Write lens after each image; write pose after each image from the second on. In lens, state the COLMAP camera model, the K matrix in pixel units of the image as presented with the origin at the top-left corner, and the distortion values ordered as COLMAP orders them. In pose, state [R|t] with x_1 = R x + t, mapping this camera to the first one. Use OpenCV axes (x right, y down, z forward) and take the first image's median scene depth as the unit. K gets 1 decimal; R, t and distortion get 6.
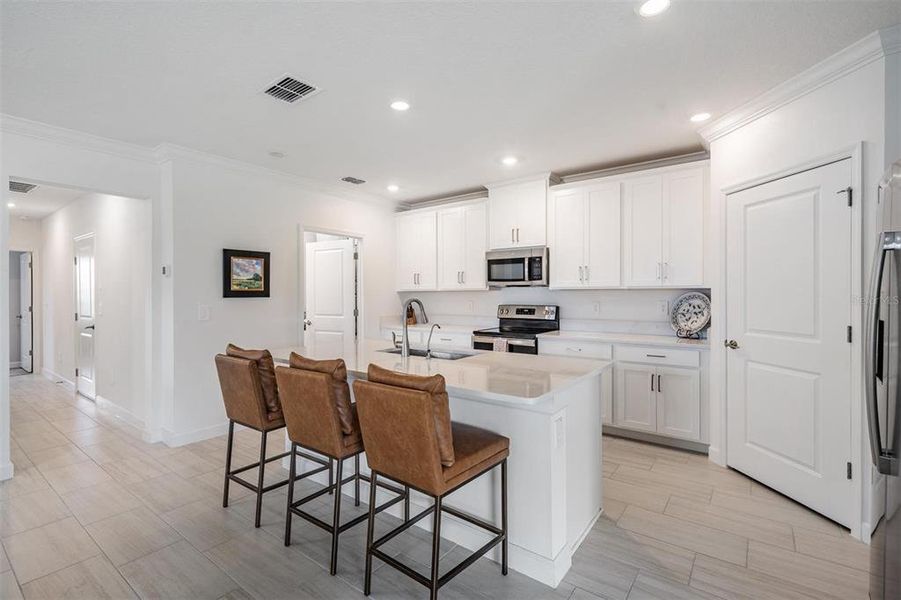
lens RADIAL K [[417.1, 0, 449.4], [0, 417.1, 295.8], [0, 0, 1]] dist [-0.005957, 0.000472]
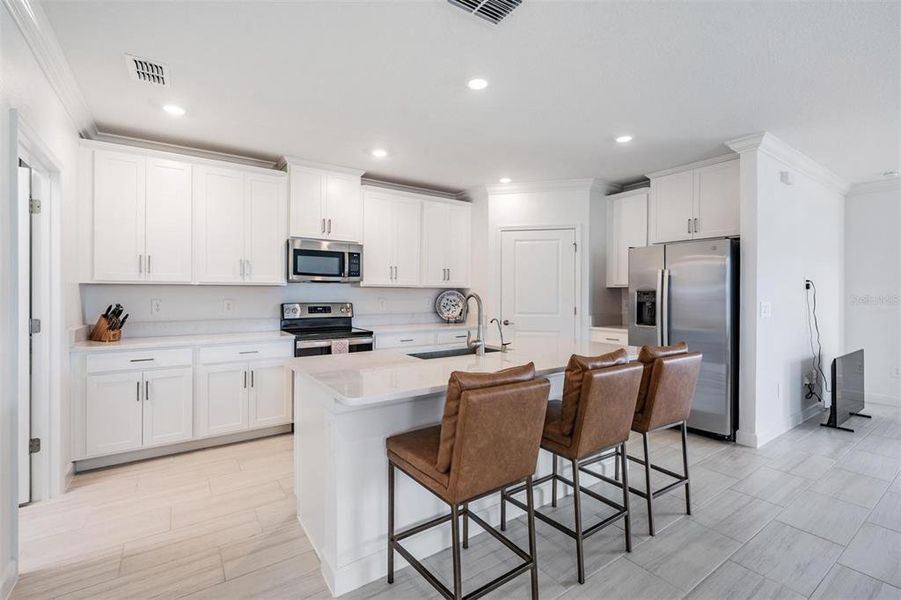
lens RADIAL K [[397.8, 0, 448.3], [0, 397.8, 298.7], [0, 0, 1]] dist [0.004871, -0.002201]
pose [[0.311289, -0.006980, 0.950290, -0.653670], [-0.001269, 0.999969, 0.007760, 0.007415], [-0.950314, -0.003621, 0.311271, 0.528582]]
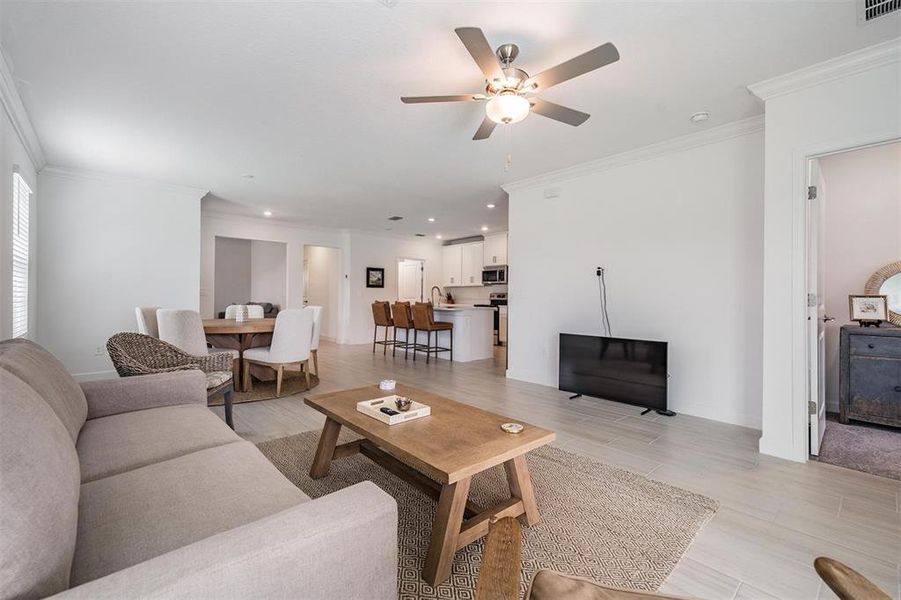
lens RADIAL K [[397.8, 0, 446.2], [0, 397.8, 294.1], [0, 0, 1]] dist [0.004871, -0.002201]
pose [[0.979018, 0.011482, -0.203449, 0.365123], [-0.013596, 0.999867, -0.008996, 0.054709], [0.203319, 0.011574, 0.979044, -1.113488]]
